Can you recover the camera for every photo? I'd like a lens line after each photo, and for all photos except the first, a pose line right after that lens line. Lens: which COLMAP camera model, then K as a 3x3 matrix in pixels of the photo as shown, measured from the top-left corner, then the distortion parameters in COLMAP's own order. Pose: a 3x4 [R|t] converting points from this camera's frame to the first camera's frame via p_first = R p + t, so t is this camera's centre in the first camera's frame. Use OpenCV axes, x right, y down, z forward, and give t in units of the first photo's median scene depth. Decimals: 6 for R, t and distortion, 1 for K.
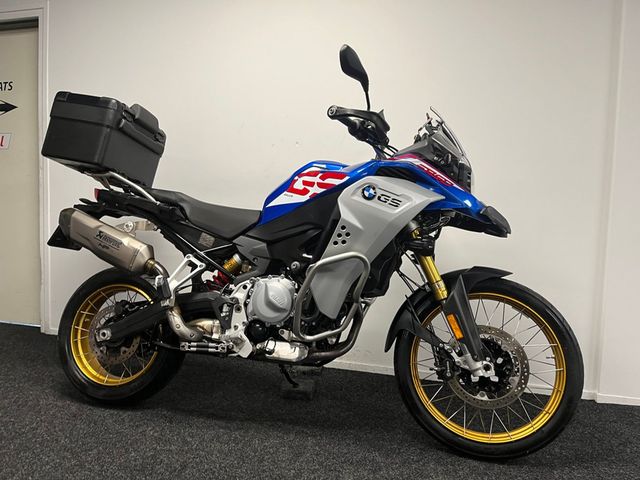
lens RADIAL K [[486.1, 0, 314.5], [0, 486.1, 242.4], [0, 0, 1]] dist [0.072145, -0.095827]
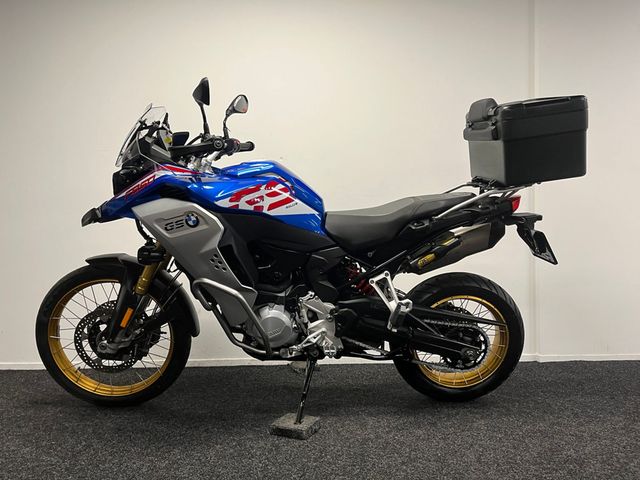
lens RADIAL K [[486.1, 0, 321.4], [0, 486.1, 240.5], [0, 0, 1]] dist [0.072145, -0.095827]
pose [[0.948420, -0.035348, 0.315040, -0.431248], [0.056791, 0.996633, -0.059145, 0.069607], [-0.311888, 0.073986, 0.947234, -0.057890]]
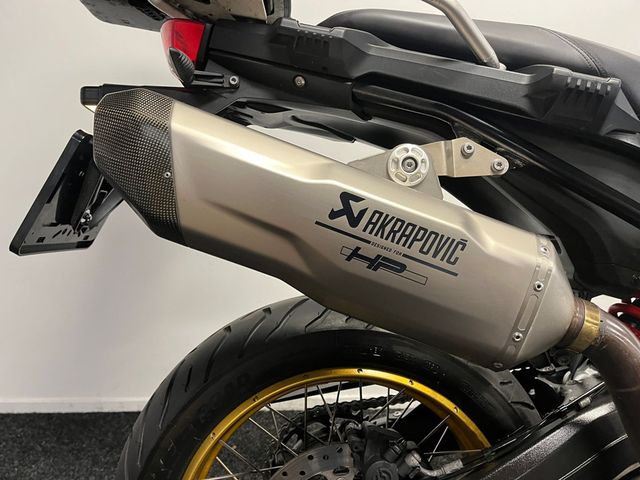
lens RADIAL K [[486.1, 0, 320.0], [0, 486.1, 246.6], [0, 0, 1]] dist [0.072145, -0.095827]
pose [[0.952206, -0.092954, 0.290969, -0.554568], [0.041766, 0.983247, 0.177430, -0.041658], [-0.302587, -0.156797, 0.940136, 0.858540]]
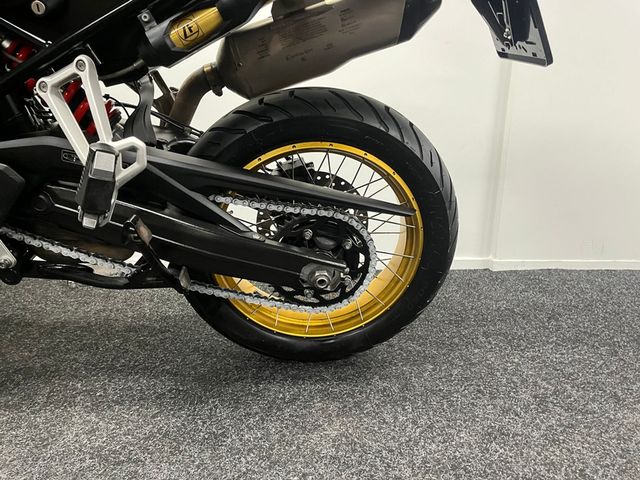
lens RADIAL K [[486.1, 0, 326.3], [0, 486.1, 244.8], [0, 0, 1]] dist [0.072145, -0.095827]
pose [[0.932682, -0.094124, 0.348204, 0.065011], [0.027634, 0.981162, 0.191203, 0.155866], [-0.359641, -0.168709, 0.917712, 0.471852]]
